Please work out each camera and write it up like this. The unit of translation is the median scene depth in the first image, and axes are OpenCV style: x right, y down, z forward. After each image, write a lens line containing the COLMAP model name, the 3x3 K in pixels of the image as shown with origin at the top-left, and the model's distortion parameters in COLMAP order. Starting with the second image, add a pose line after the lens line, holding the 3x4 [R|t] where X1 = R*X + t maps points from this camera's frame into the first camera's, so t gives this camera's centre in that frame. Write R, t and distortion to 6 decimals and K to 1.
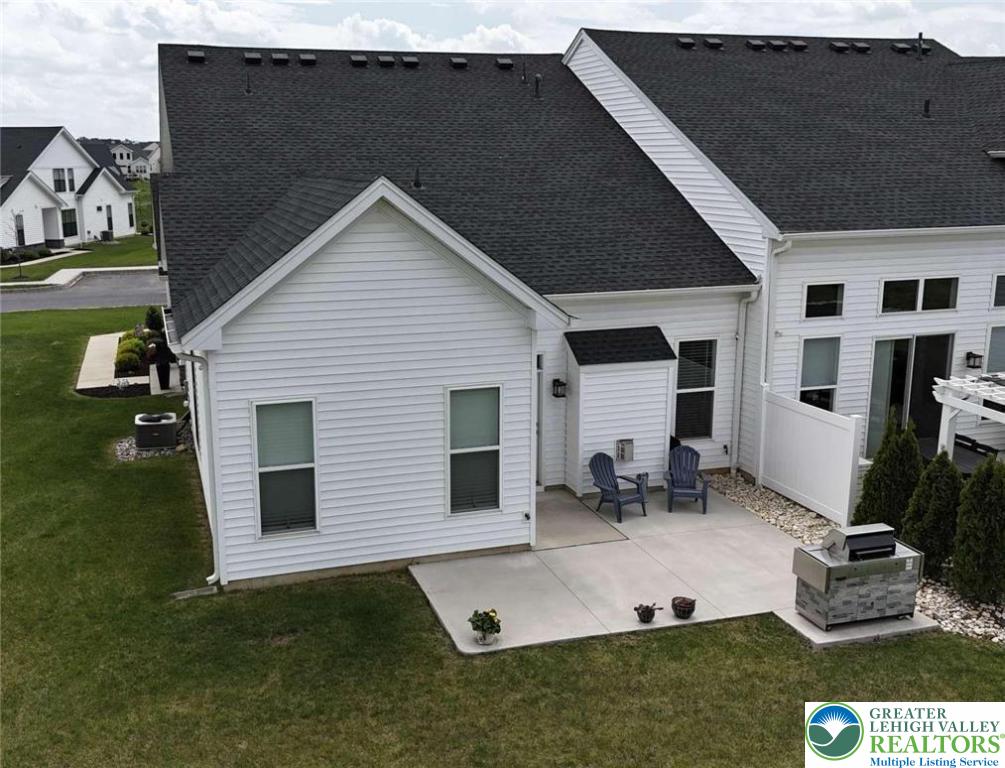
lens RADIAL K [[1083.4, 0, 506.1], [0, 1083.4, 374.0], [0, 0, 1]] dist [0.040026, 0.000000]
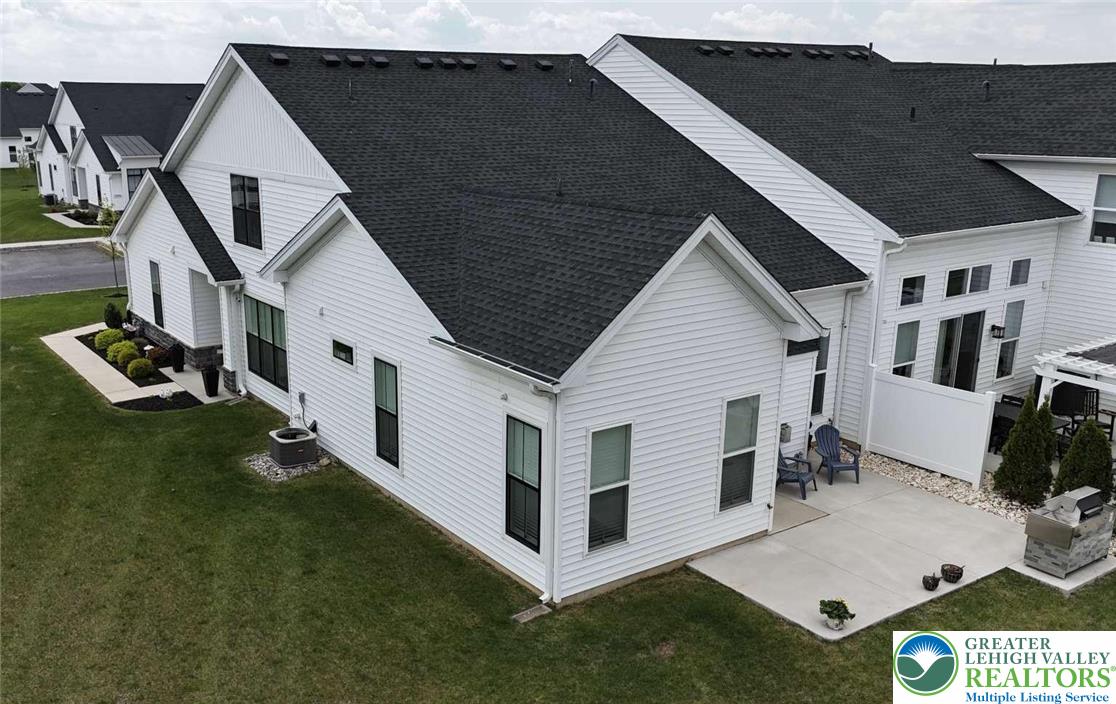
lens RADIAL K [[1039.2, 0, 554.5], [0, 1039.2, 362.5], [0, 0, 1]] dist [0.009773, 0.000000]
pose [[0.956888, -0.064522, 0.283200, -0.424962], [0.051919, 0.997307, 0.051792, -0.072481], [-0.285779, -0.034855, 0.957662, 0.035478]]
